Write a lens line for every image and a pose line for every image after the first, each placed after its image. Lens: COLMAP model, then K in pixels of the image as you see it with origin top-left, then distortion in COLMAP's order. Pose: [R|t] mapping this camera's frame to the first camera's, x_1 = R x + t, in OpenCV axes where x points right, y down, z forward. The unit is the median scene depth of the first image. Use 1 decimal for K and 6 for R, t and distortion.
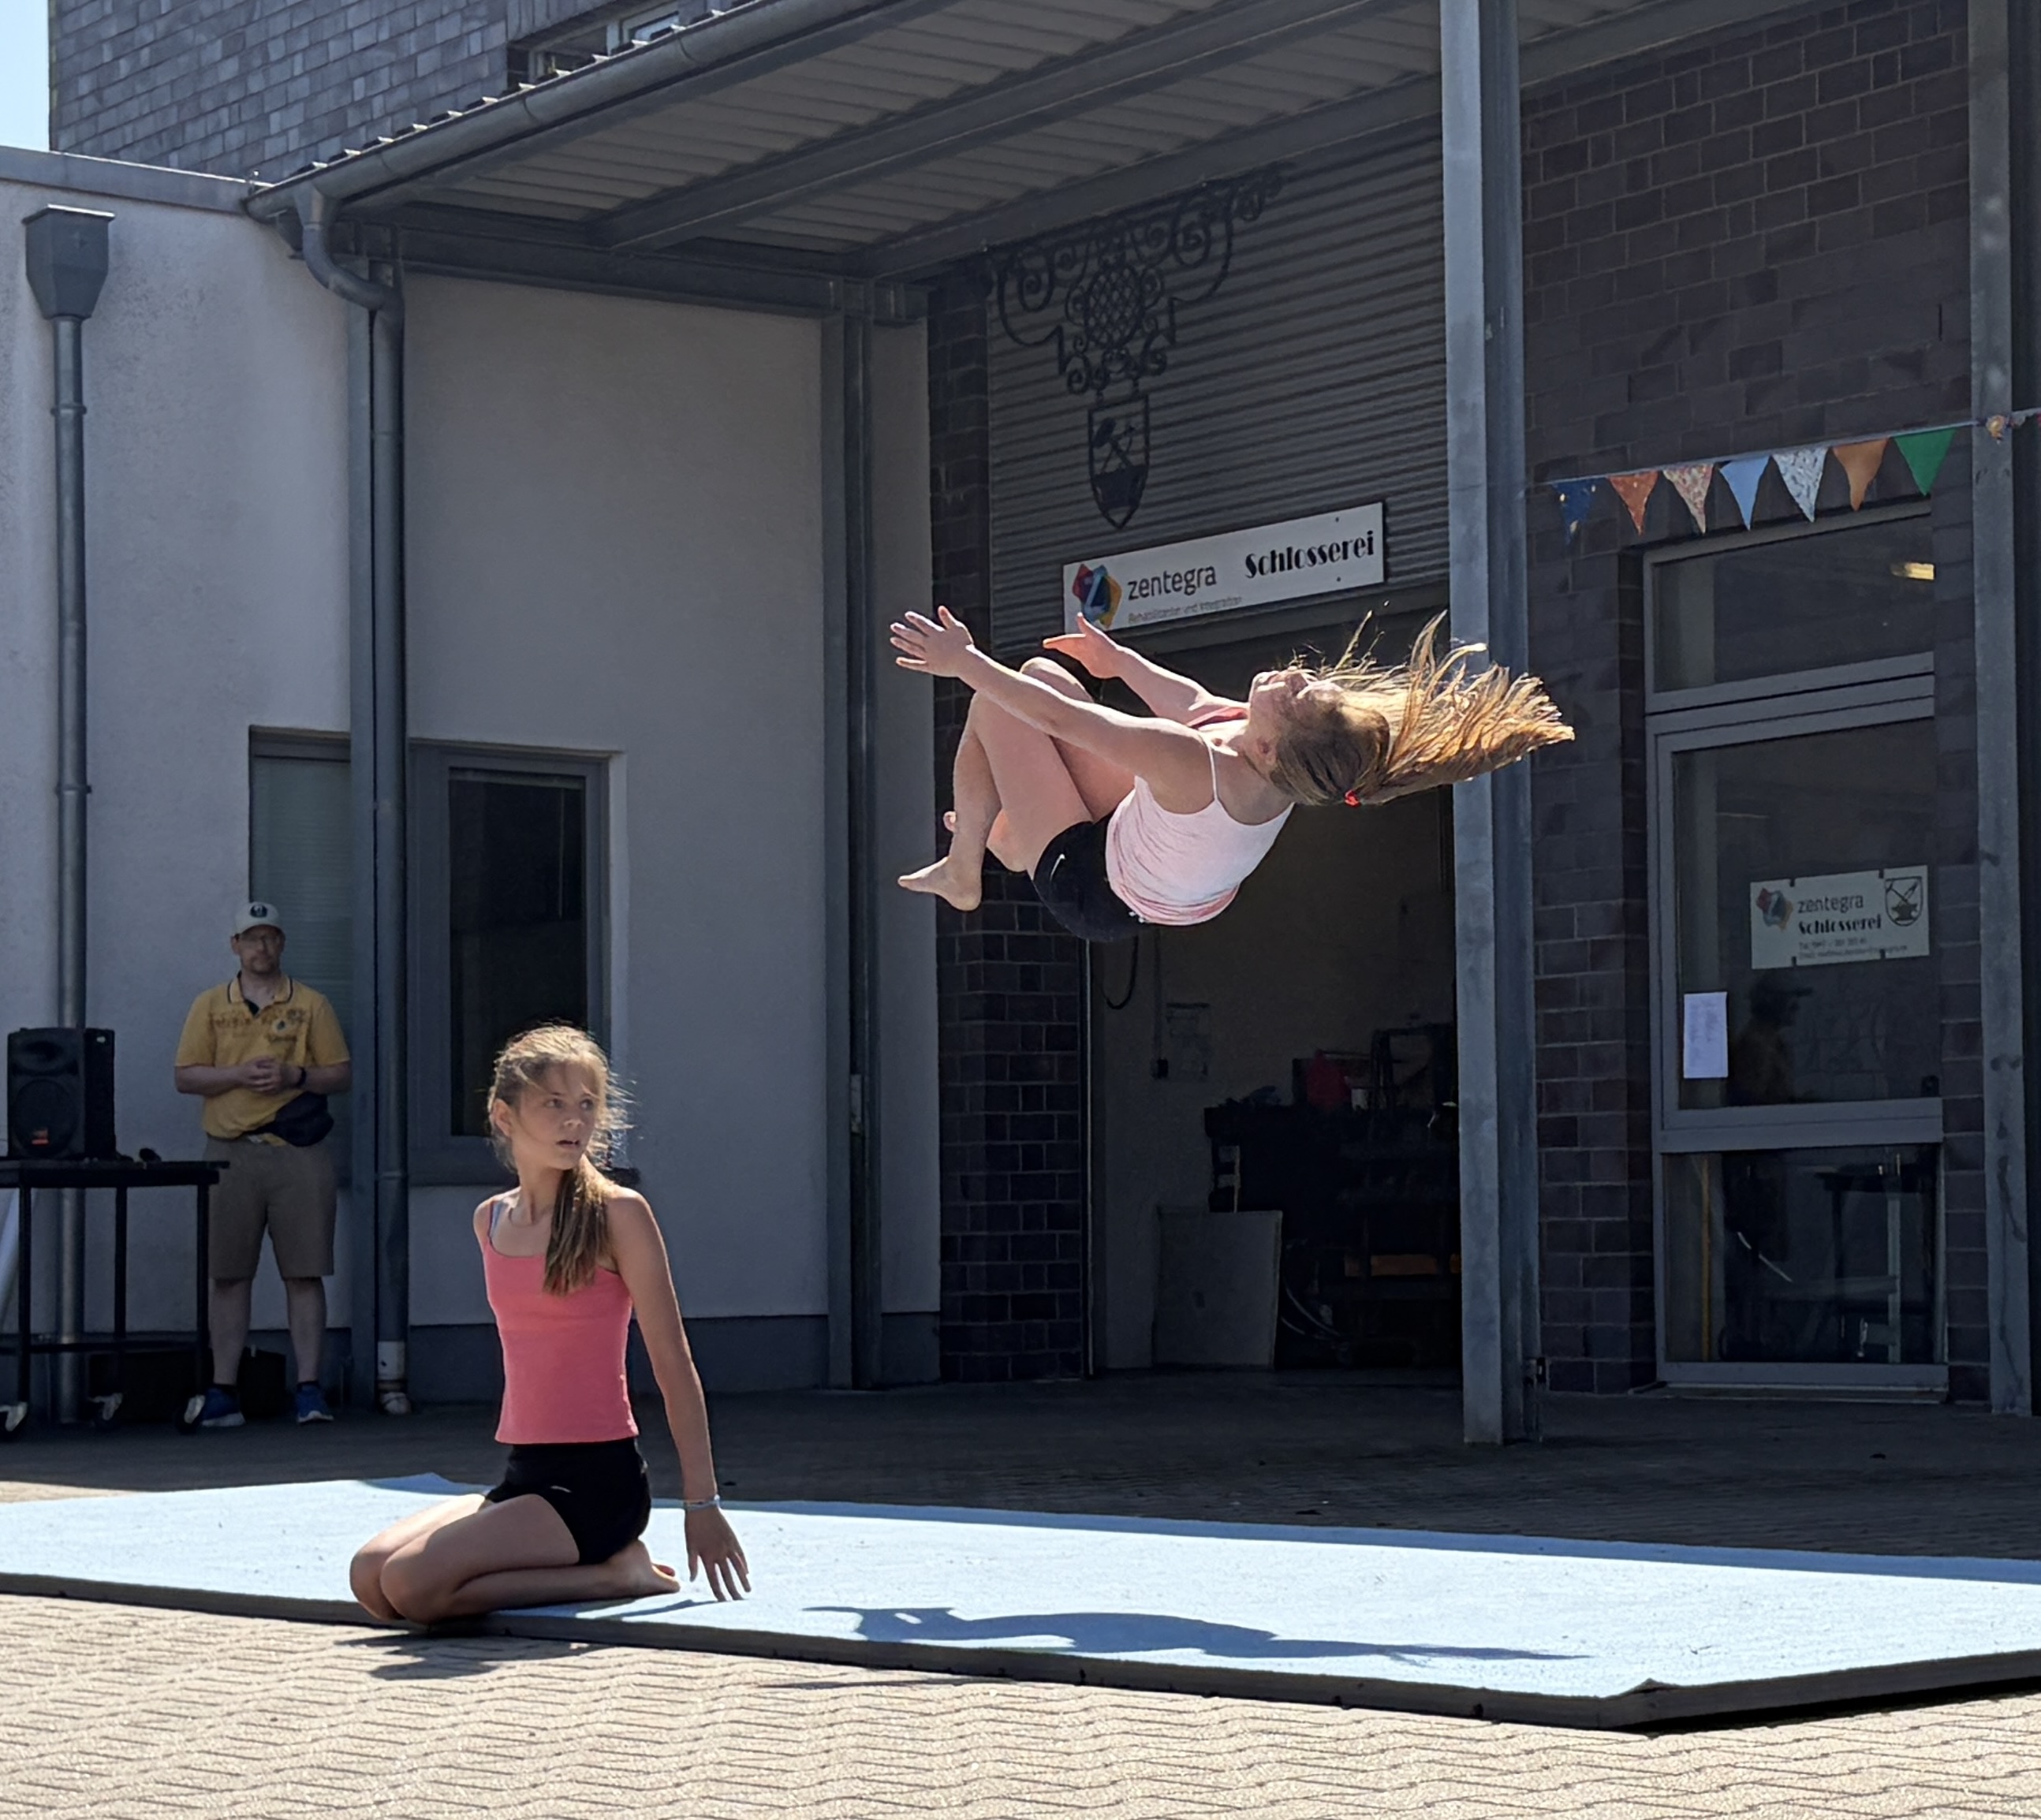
lens RADIAL K [[4756.0, 0, 1222.0], [0, 4756.0, 1017.7], [0, 0, 1]] dist [0.265044, -0.993524]
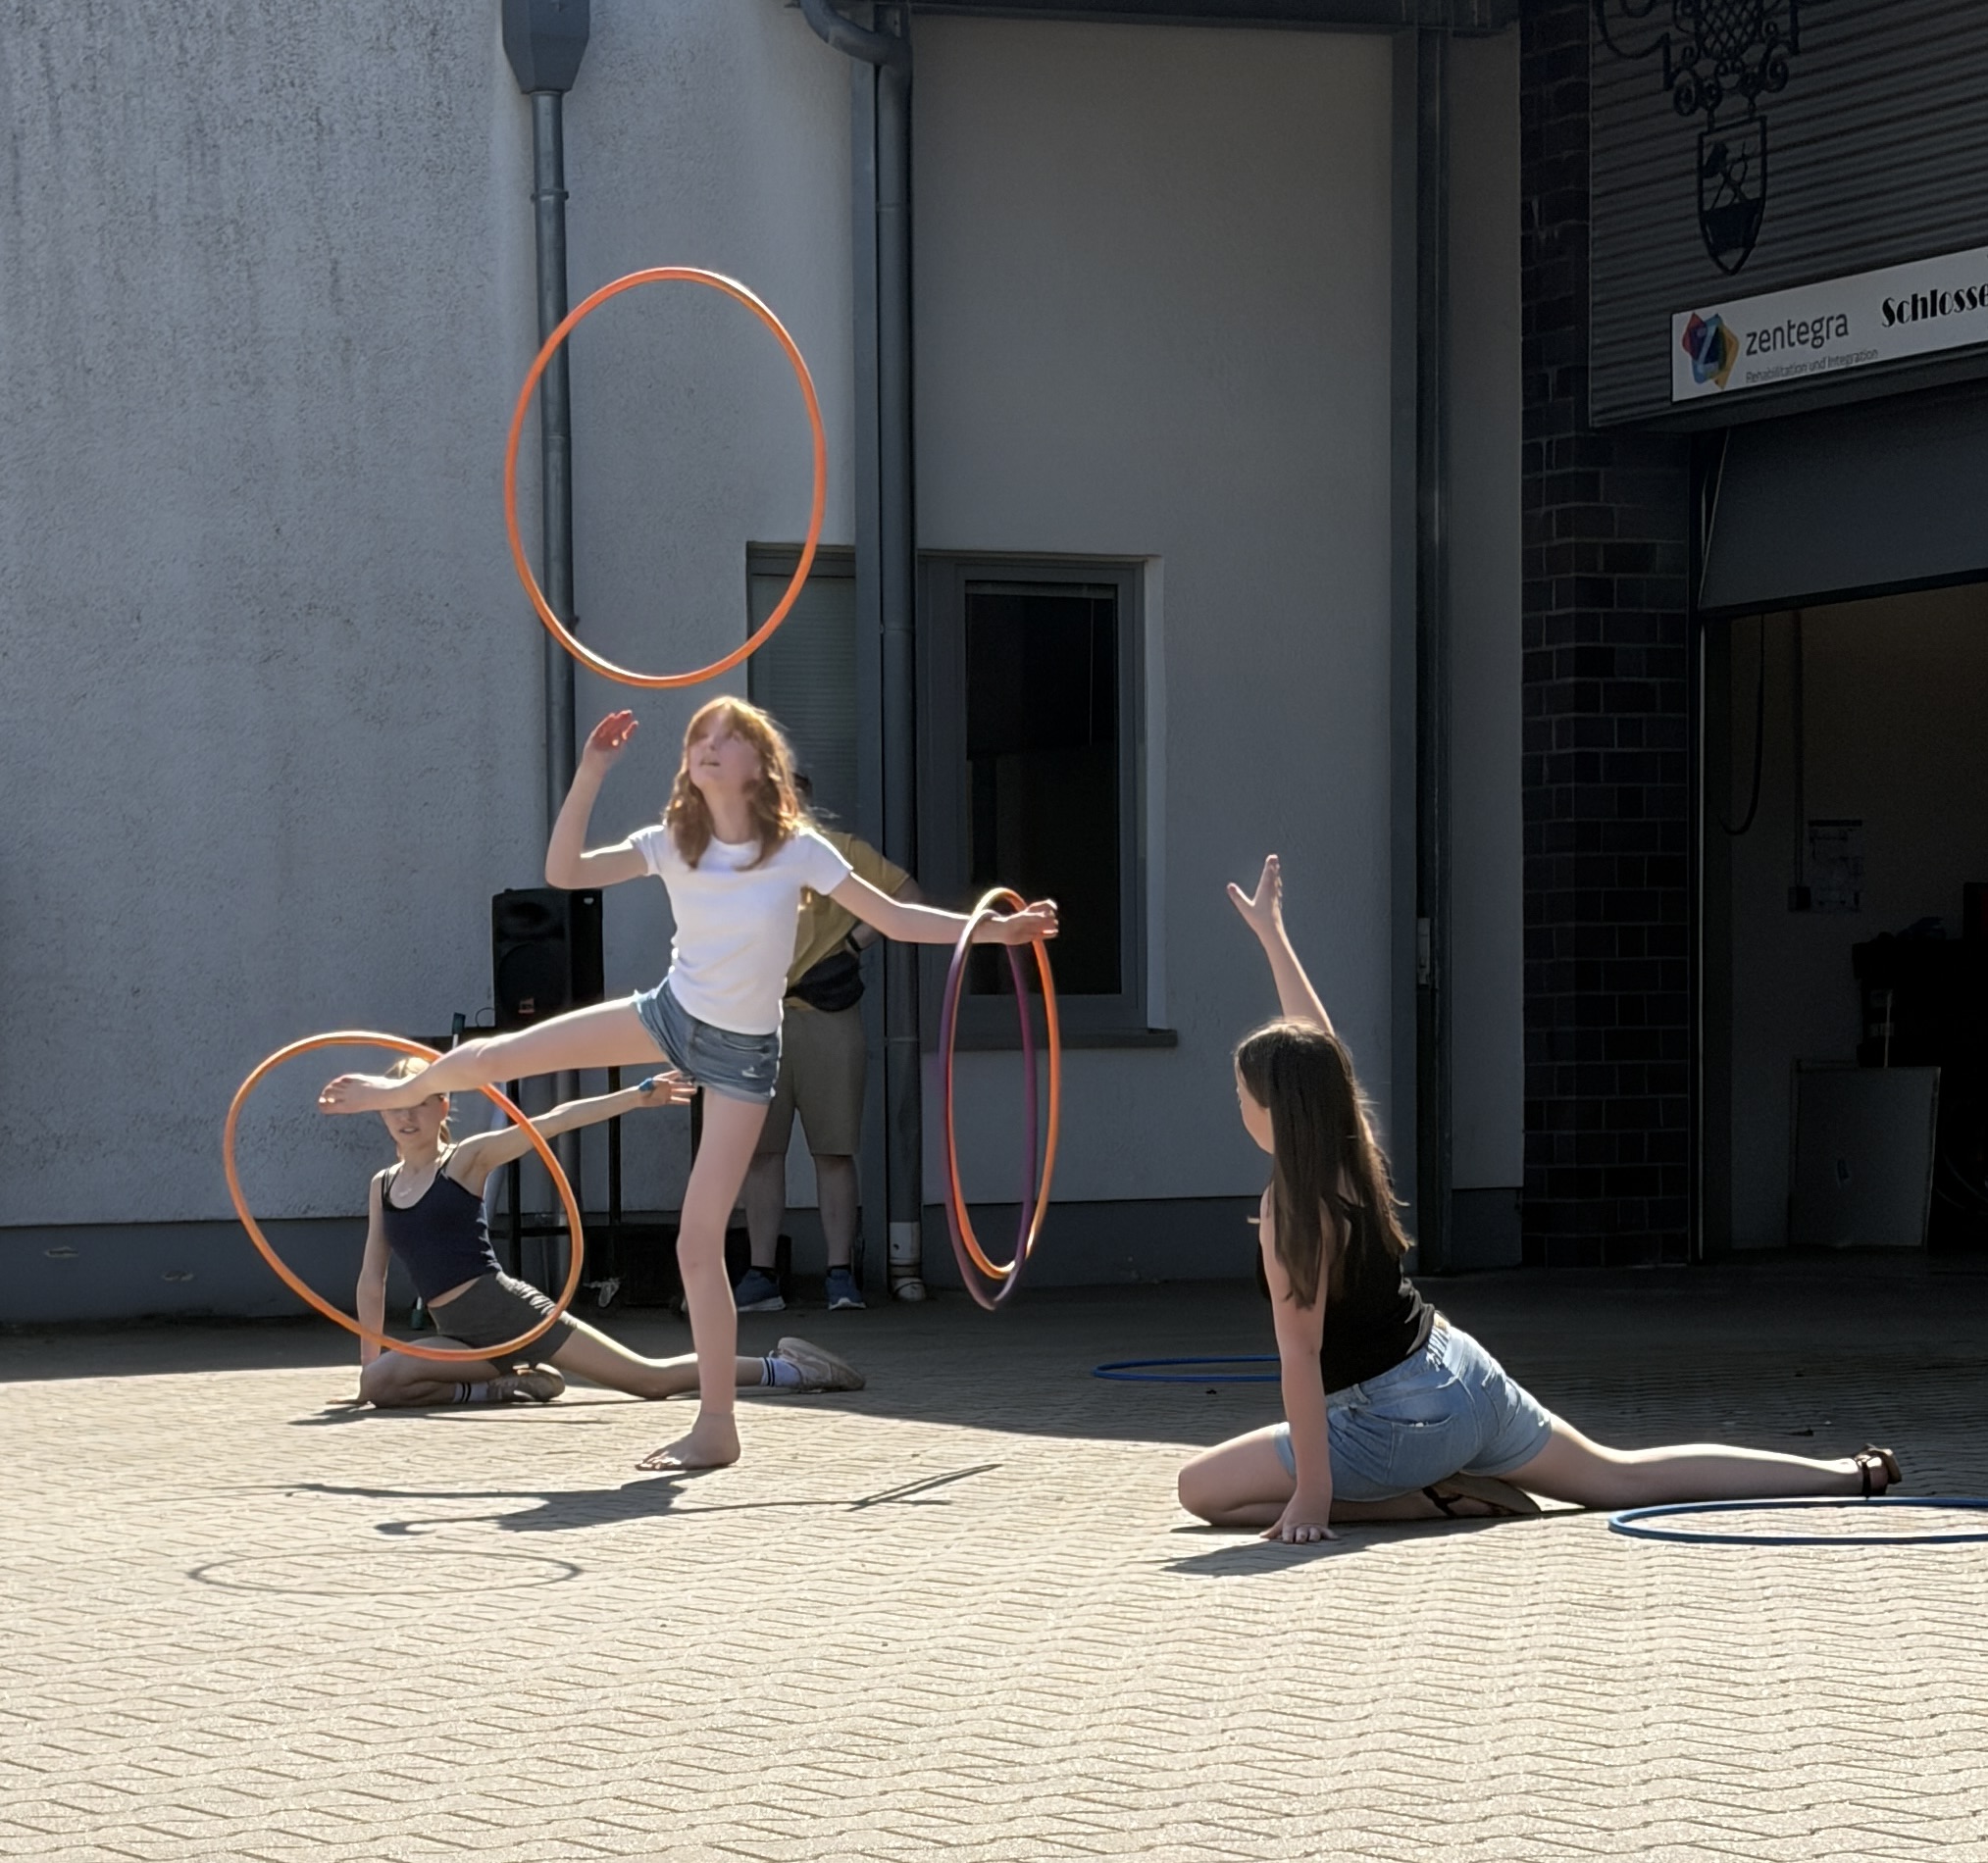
lens RADIAL K [[5897.5, 0, 748.8], [0, 5897.5, 1369.8], [0, 0, 1]] dist [0.314580, -1.421813]
pose [[0.976820, 0.007153, -0.213943, 0.040119], [0.014169, 0.995089, 0.097961, -0.015750], [0.213593, -0.098721, 0.971922, -0.106945]]
